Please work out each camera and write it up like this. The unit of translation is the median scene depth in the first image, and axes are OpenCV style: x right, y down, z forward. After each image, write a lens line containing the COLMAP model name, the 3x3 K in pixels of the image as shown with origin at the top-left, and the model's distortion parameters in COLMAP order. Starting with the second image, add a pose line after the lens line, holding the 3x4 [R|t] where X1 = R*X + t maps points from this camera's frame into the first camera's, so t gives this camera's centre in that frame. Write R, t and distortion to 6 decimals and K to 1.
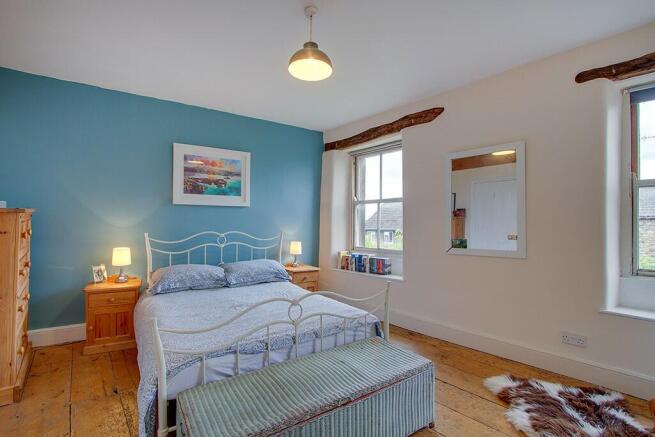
lens RADIAL K [[303.8, 0, 325.1], [0, 303.8, 223.6], [0, 0, 1]] dist [-0.017976, 0.000626]
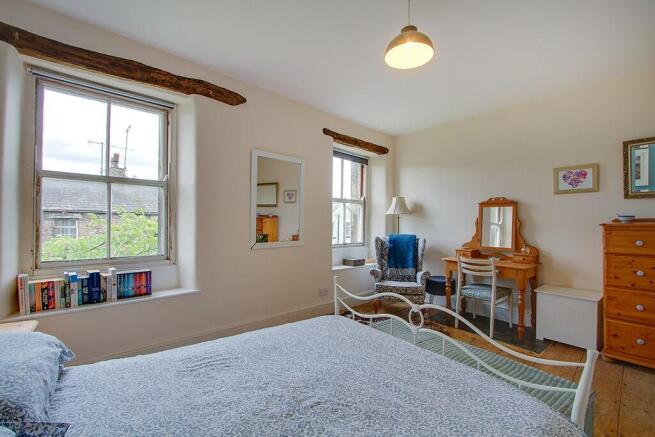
lens RADIAL K [[303.8, 0, 325.1], [0, 303.8, 223.6], [0, 0, 1]] dist [-0.017976, 0.000626]
pose [[-0.062896, -0.007808, 0.997990, -0.465755], [-0.014020, 0.999878, 0.006939, 0.003470], [-0.997922, -0.013555, -0.062998, 0.632844]]
